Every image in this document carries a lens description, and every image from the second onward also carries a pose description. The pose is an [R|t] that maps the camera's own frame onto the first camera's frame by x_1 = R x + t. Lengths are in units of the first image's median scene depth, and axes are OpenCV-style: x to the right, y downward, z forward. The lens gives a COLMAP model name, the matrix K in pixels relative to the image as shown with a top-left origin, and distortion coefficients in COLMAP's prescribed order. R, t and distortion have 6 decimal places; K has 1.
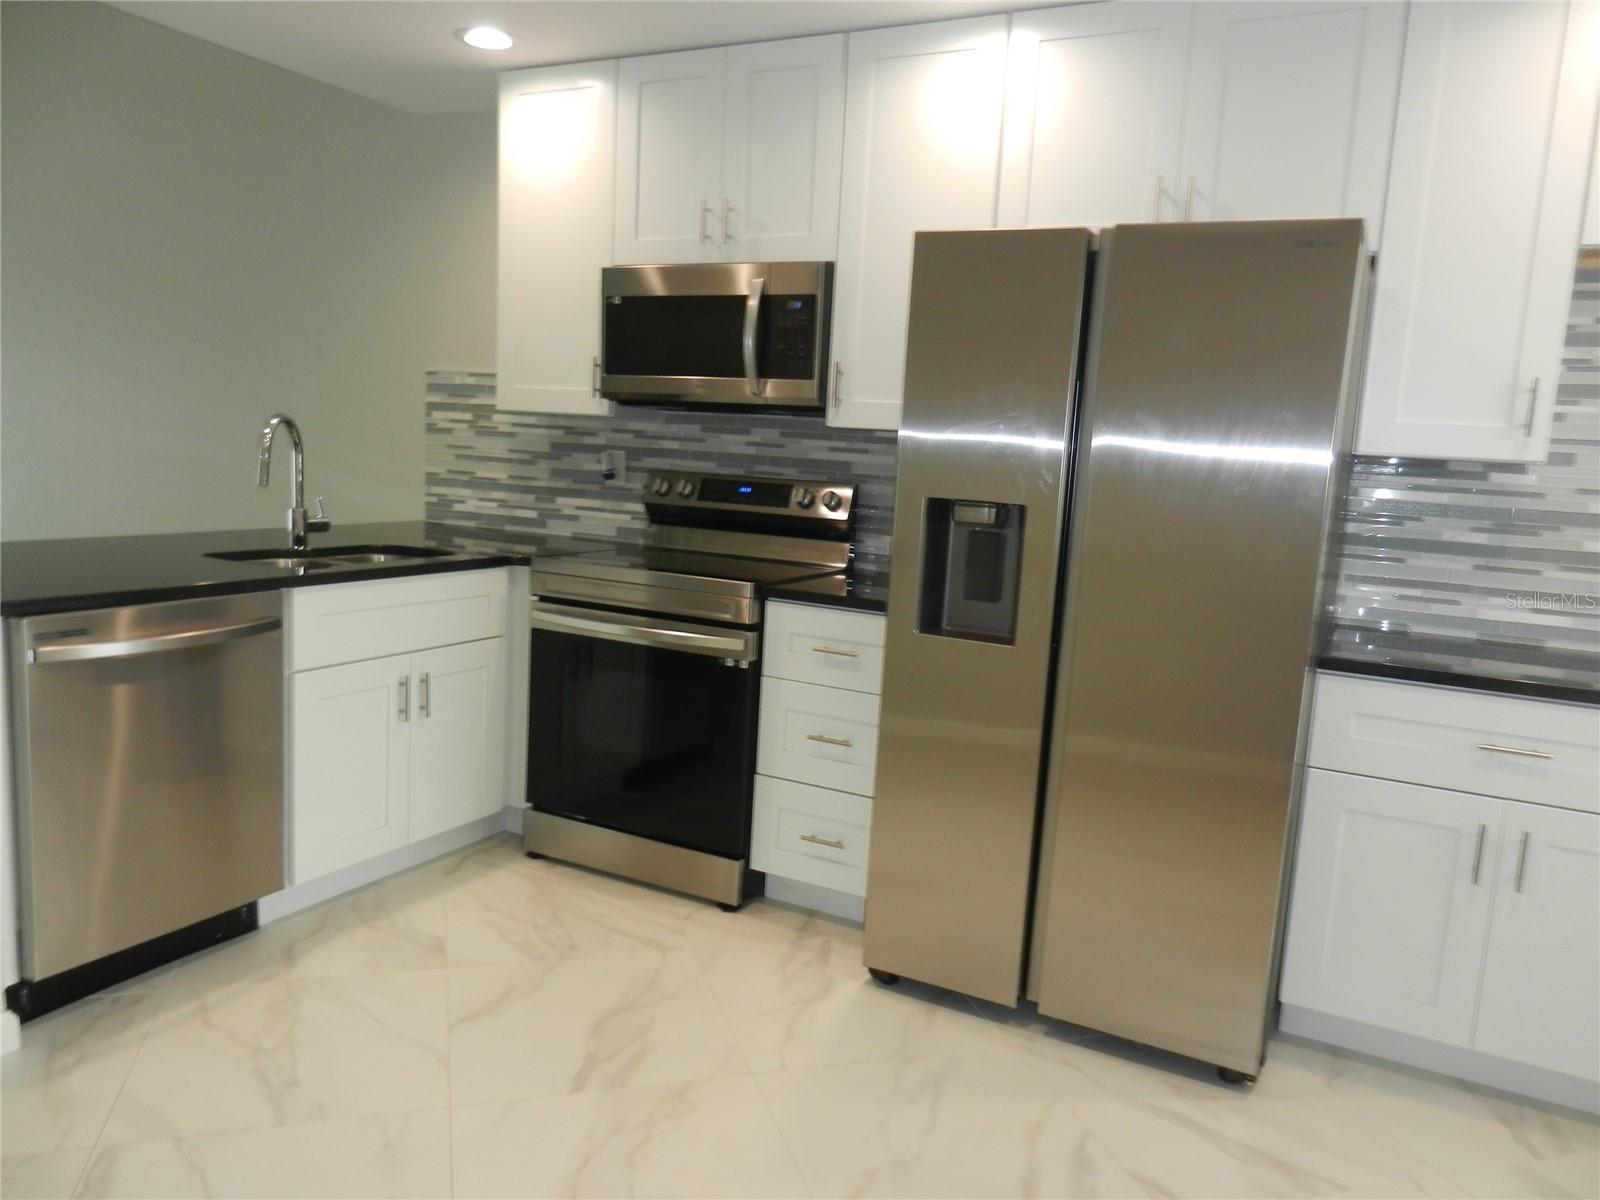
lens RADIAL K [[1197.7, 0, 800.0], [0, 1197.7, 600.0], [0, 0, 1]] dist [0.032849, 0.002300]
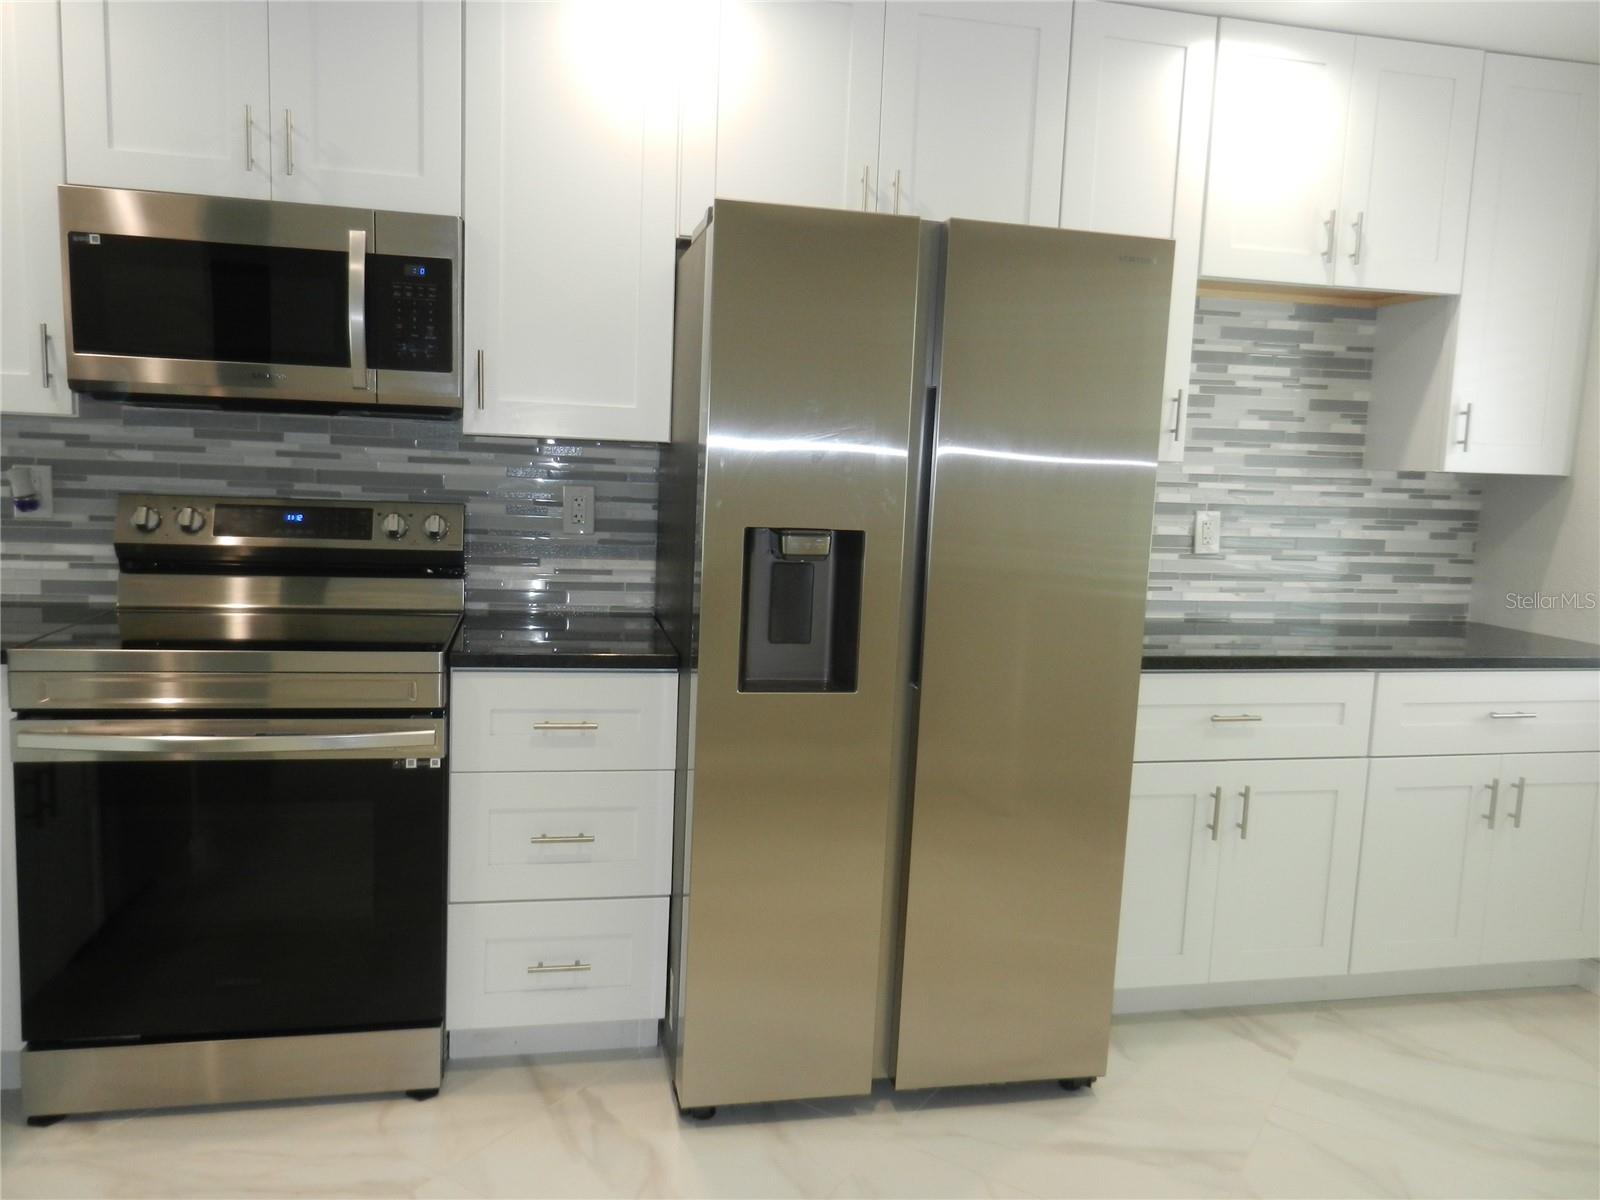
lens RADIAL K [[1175.8, 0, 800.0], [0, 1175.8, 600.0], [0, 0, 1]] dist [0.004061, 0.004761]
pose [[0.763128, -0.098348, 0.638720, -0.267015], [0.085669, 0.995025, 0.050855, -0.051282], [-0.640544, 0.015910, 0.767756, 0.251426]]
